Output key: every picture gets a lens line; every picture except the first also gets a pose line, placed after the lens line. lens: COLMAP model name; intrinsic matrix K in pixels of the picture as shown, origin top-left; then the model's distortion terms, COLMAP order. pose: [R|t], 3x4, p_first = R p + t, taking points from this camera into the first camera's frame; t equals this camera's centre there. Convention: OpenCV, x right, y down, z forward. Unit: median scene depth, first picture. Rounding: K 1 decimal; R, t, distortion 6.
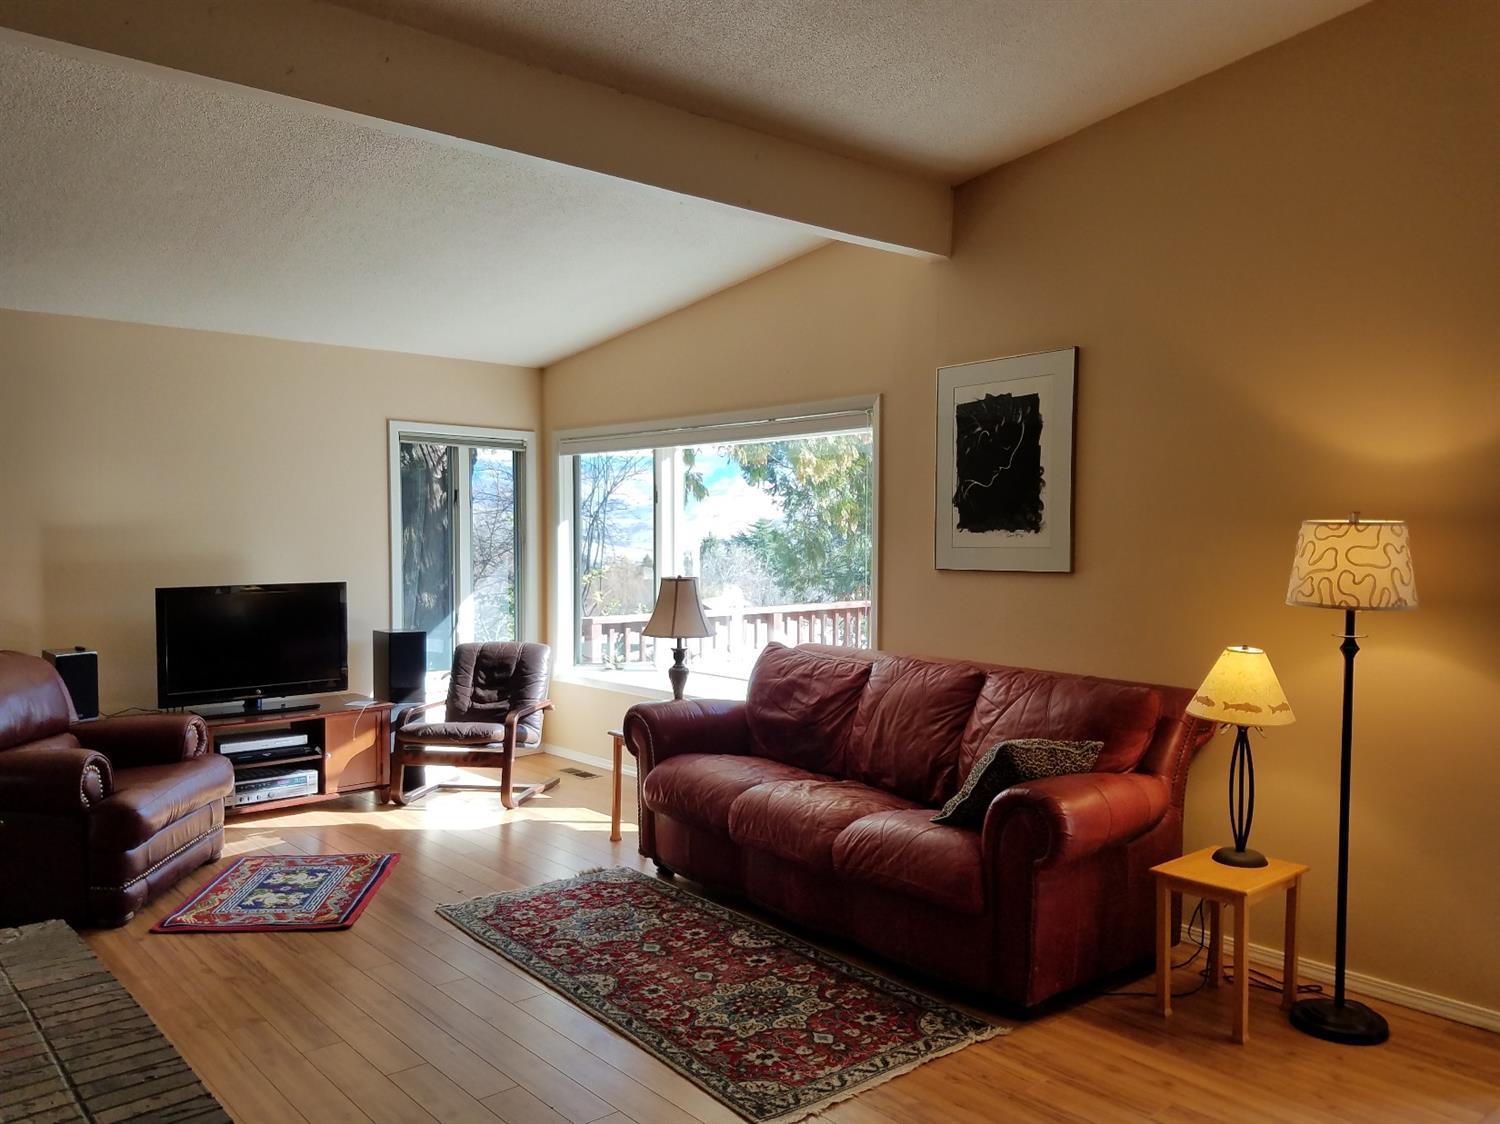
lens RADIAL K [[1153.4, 0, 742.3], [0, 1153.4, 568.2], [0, 0, 1]] dist [0.254489, -0.552822]
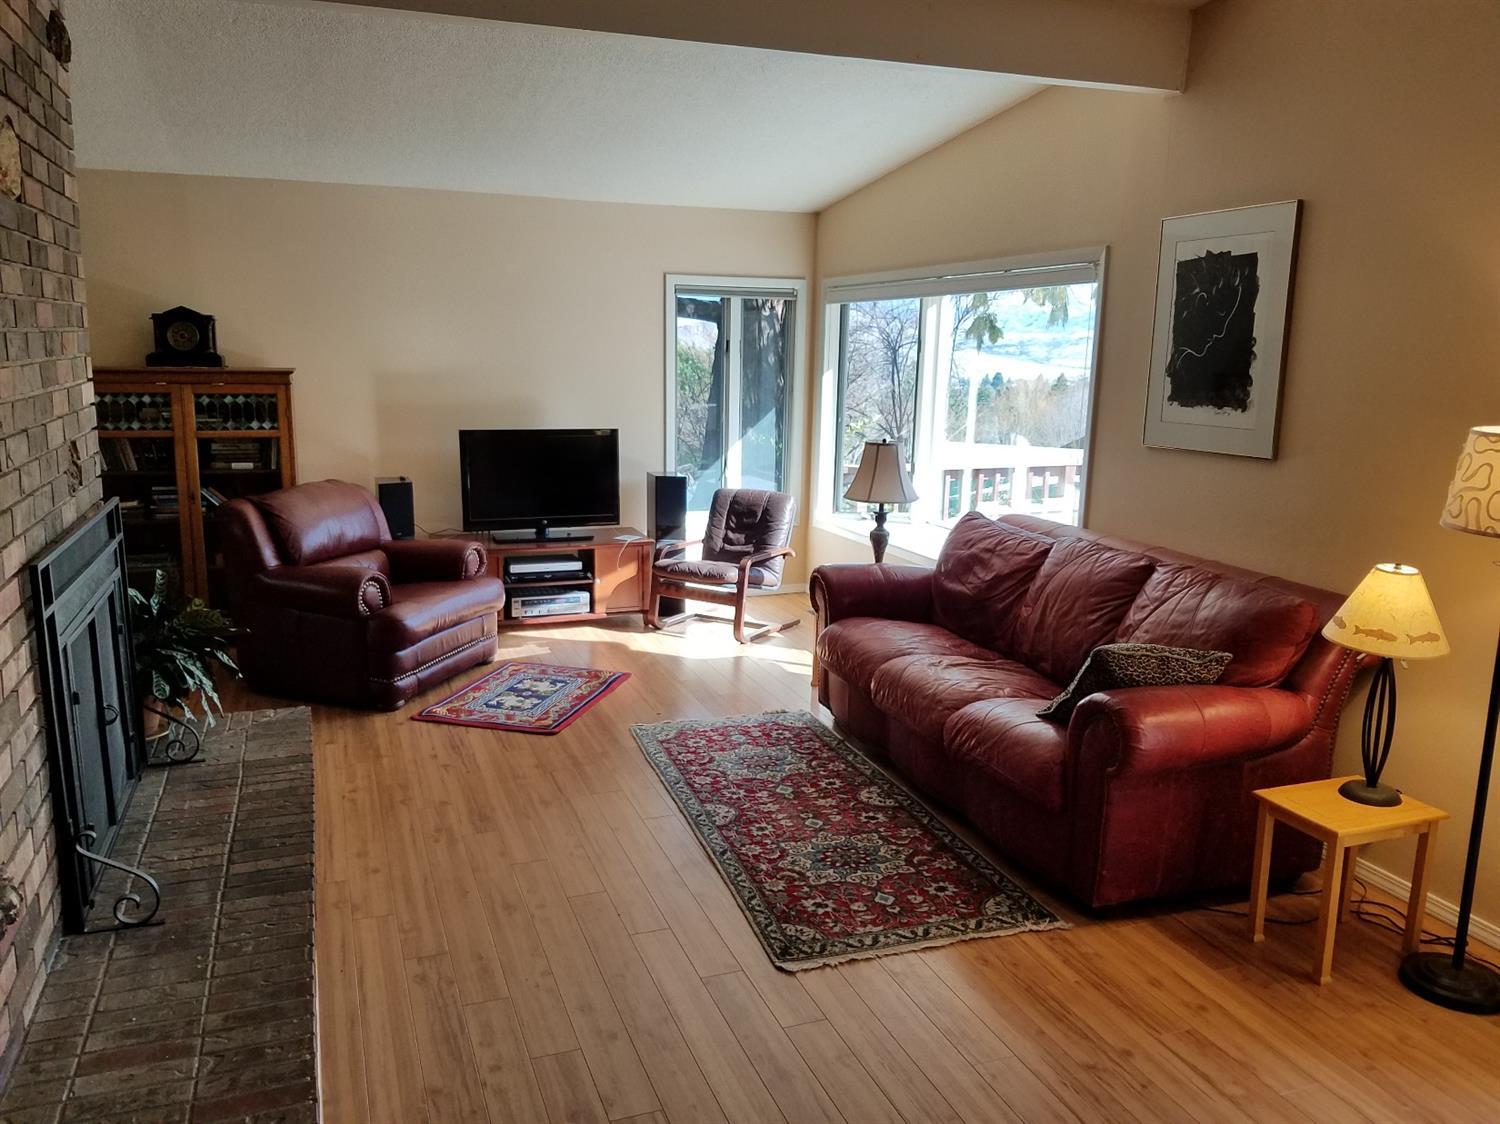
lens RADIAL K [[1153.4, 0, 742.3], [0, 1153.4, 568.2], [0, 0, 1]] dist [0.254489, -0.552822]
pose [[0.933576, 0.079553, -0.349439, 0.226749], [-0.023788, 0.986657, 0.161067, -0.050798], [0.357590, -0.142055, 0.923011, 0.011960]]
